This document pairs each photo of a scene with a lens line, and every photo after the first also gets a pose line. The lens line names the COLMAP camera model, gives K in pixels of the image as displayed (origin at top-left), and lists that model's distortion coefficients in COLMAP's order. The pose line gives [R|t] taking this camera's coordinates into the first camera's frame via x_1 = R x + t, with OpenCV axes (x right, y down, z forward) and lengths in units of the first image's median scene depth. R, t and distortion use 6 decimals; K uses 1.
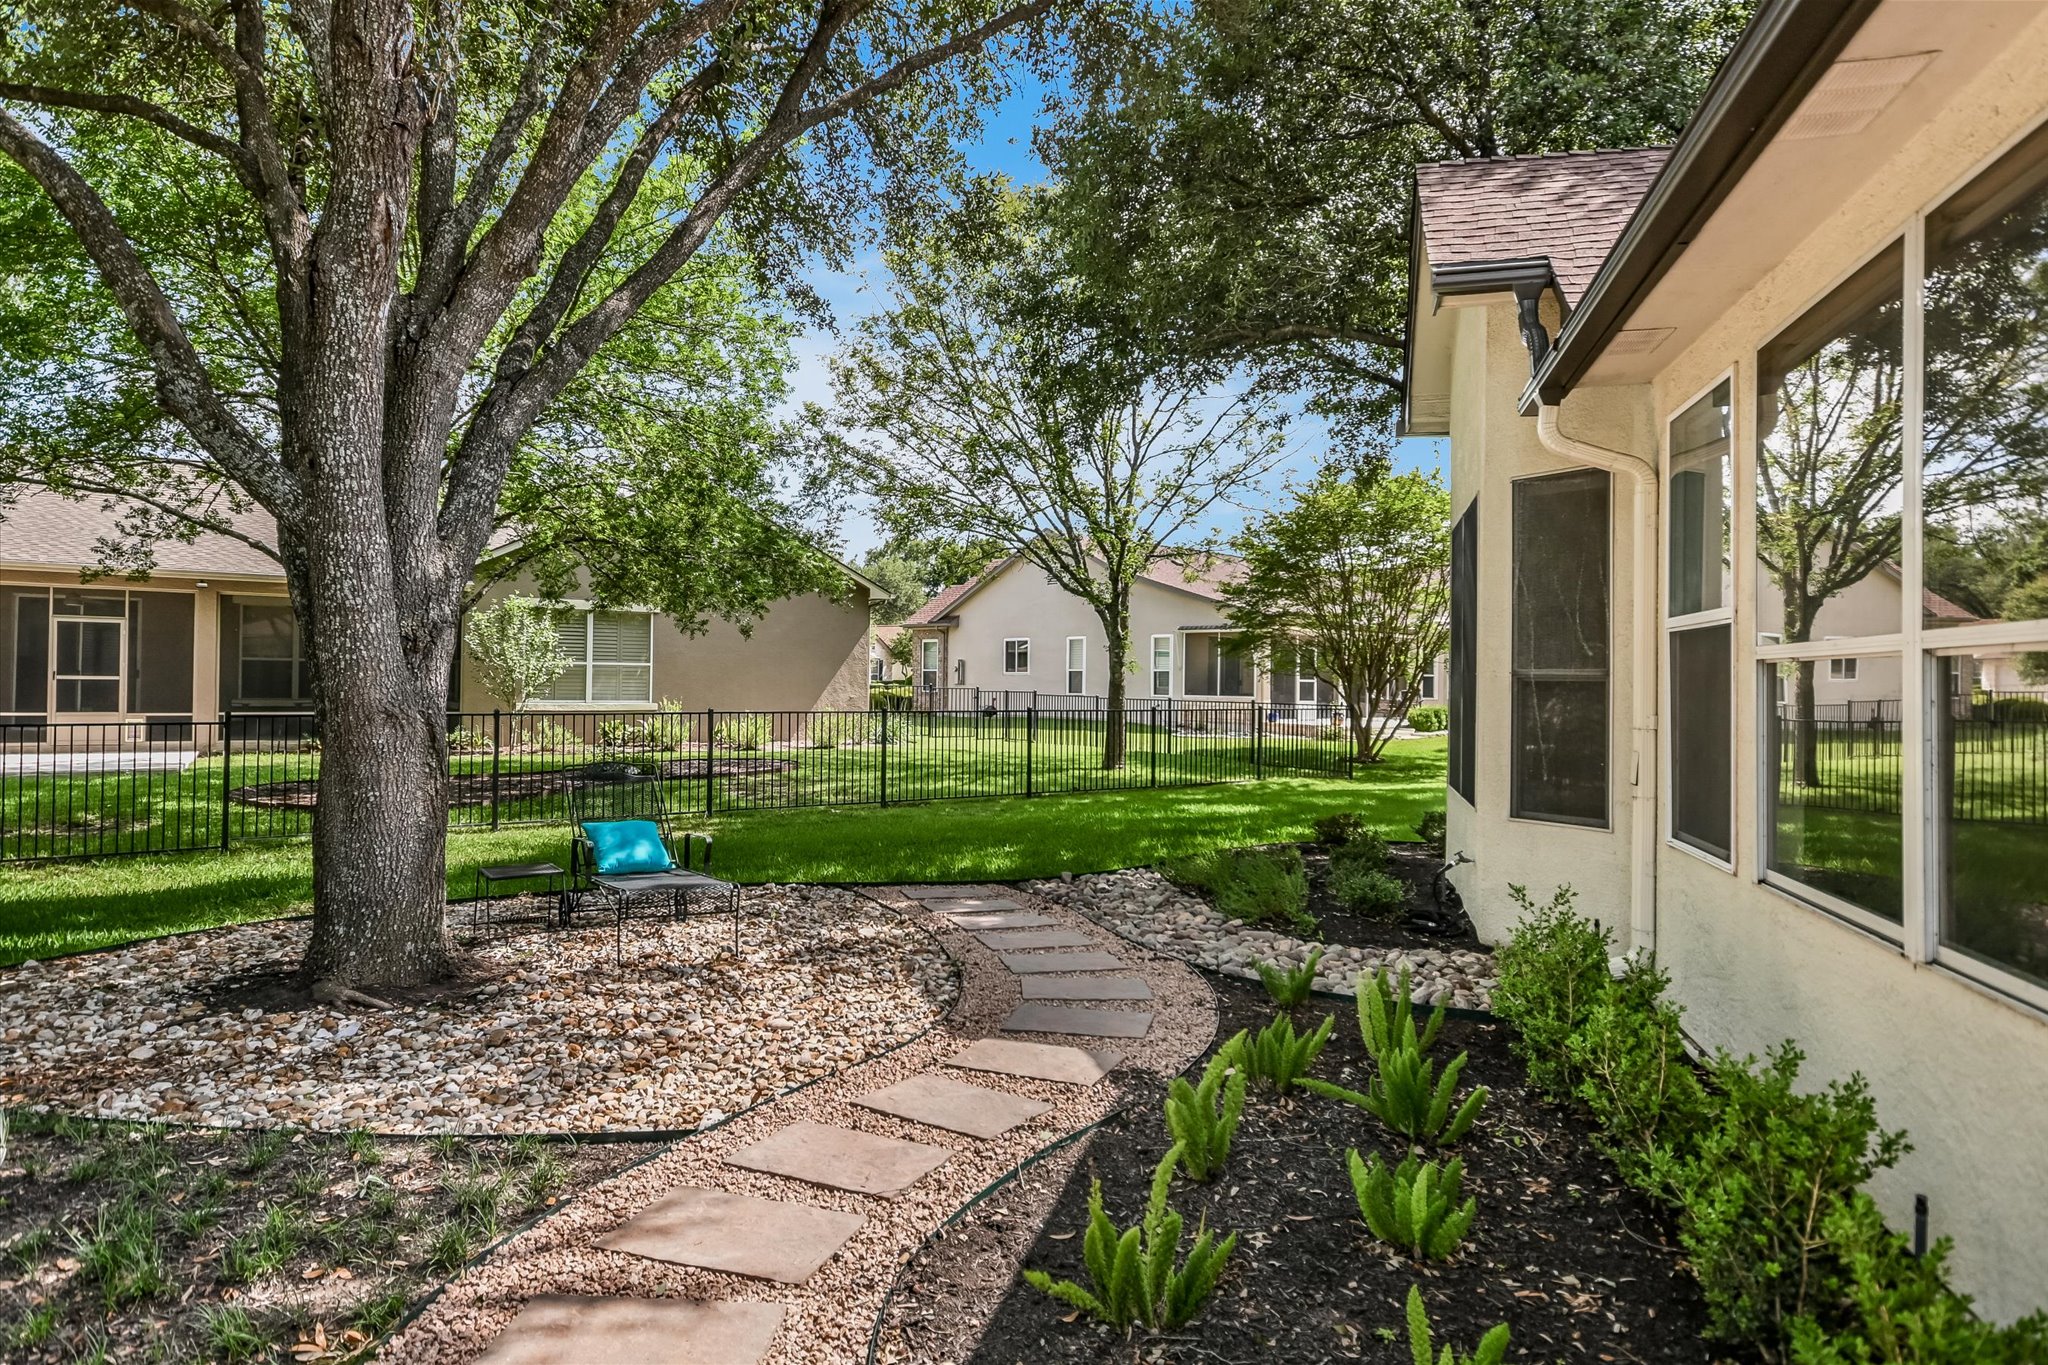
lens RADIAL K [[1049.8, 0, 1023.7], [0, 1049.8, 676.6], [0, 0, 1]] dist [-0.001775, -0.000040]
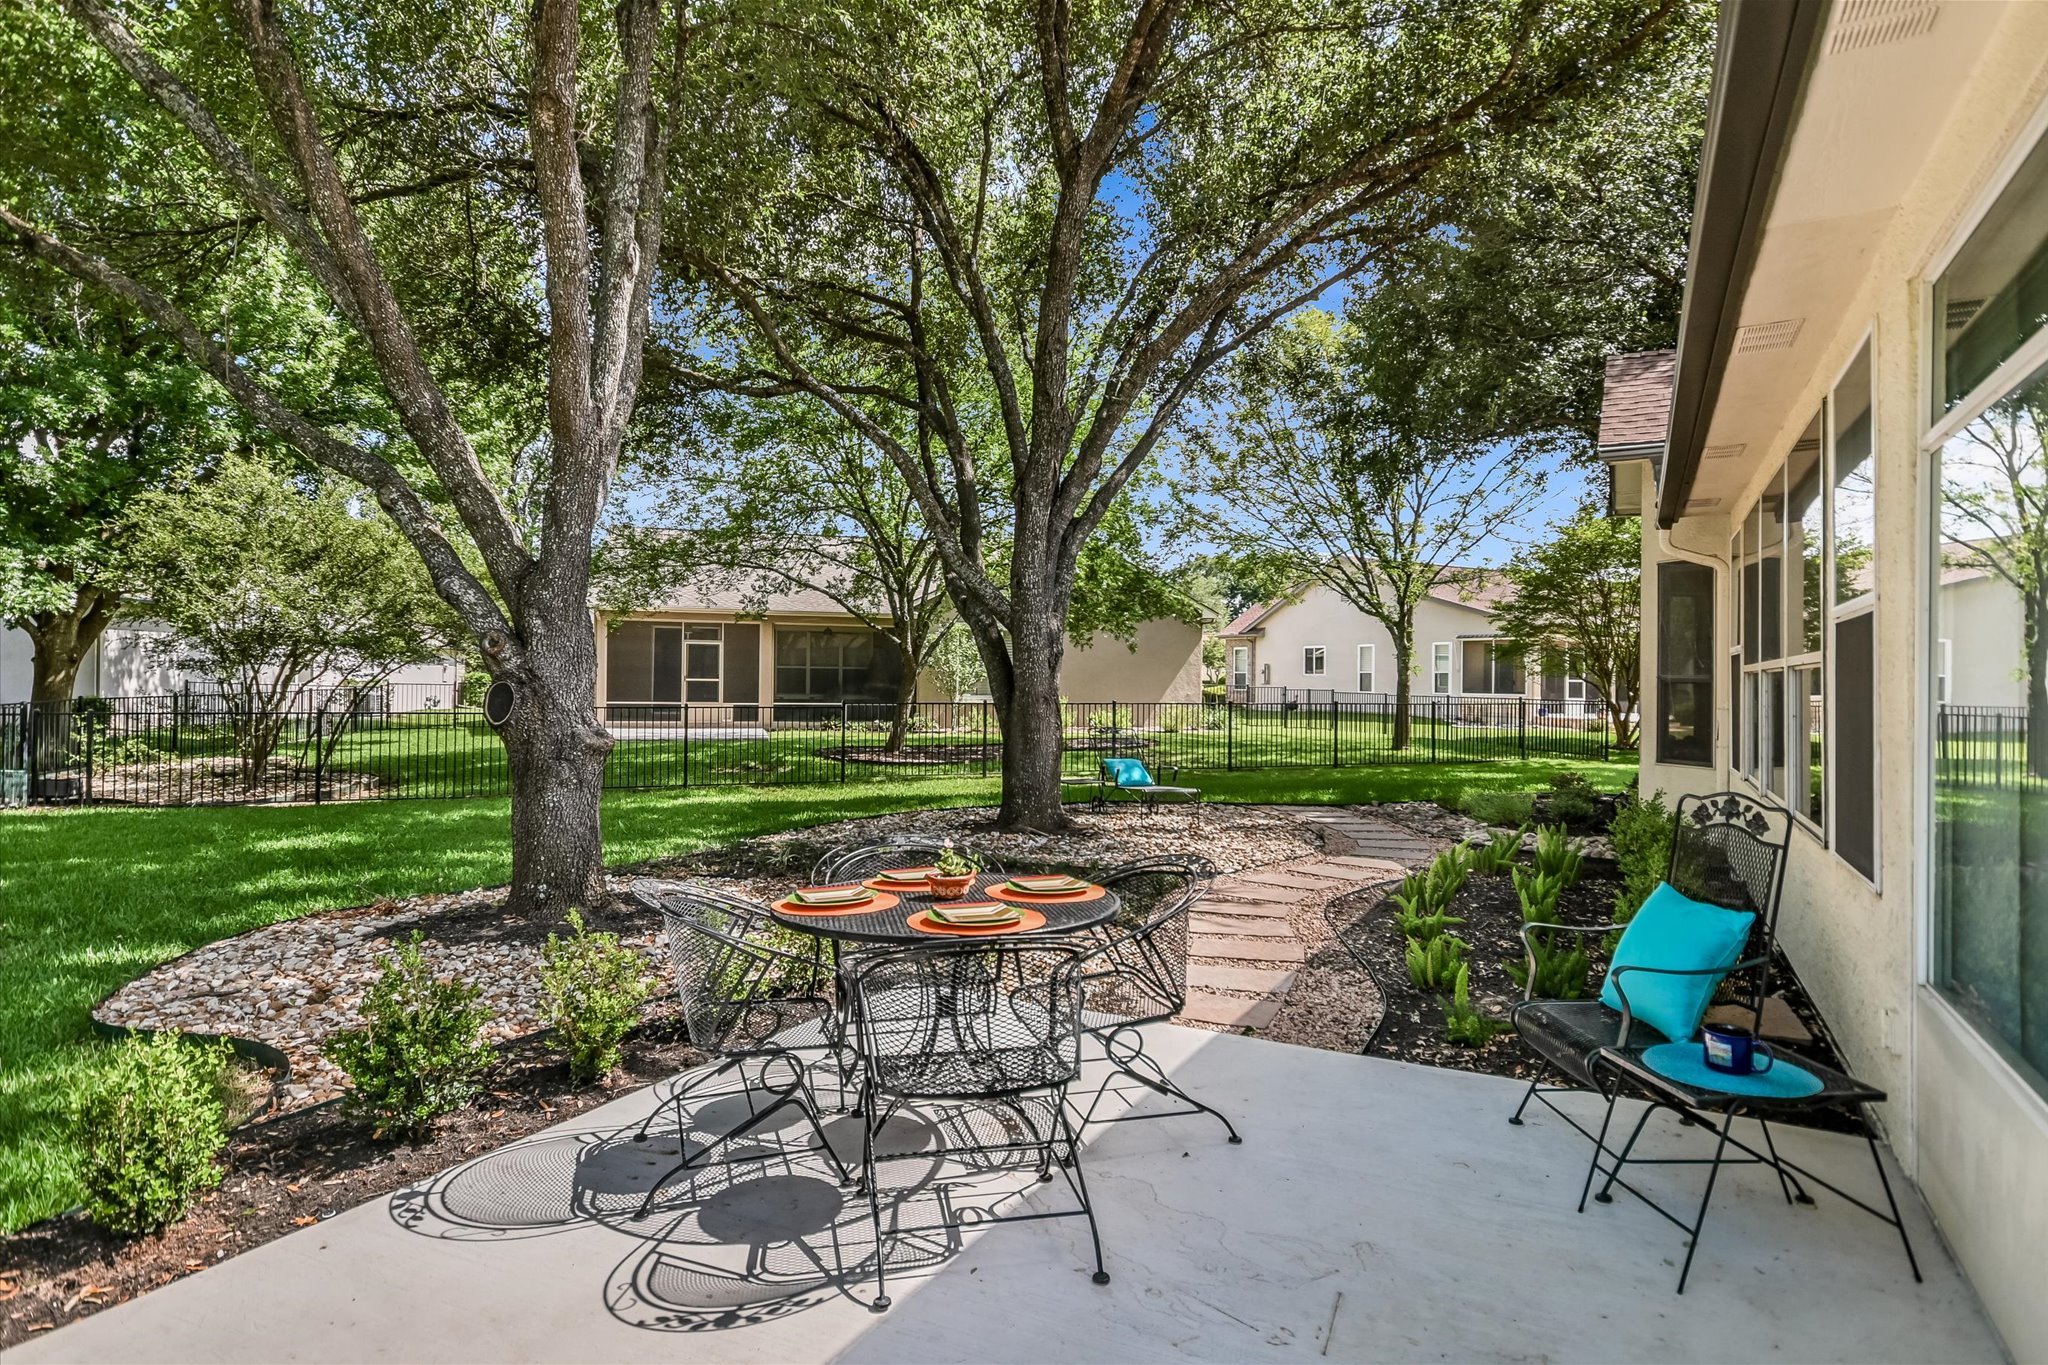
lens RADIAL K [[1049.8, 0, 1023.7], [0, 1049.8, 676.6], [0, 0, 1]] dist [-0.001775, -0.000040]
pose [[0.968379, -0.001615, -0.249478, -0.040944], [0.001730, 0.999998, 0.000242, -0.002902], [0.249478, -0.000666, 0.968380, -0.362619]]
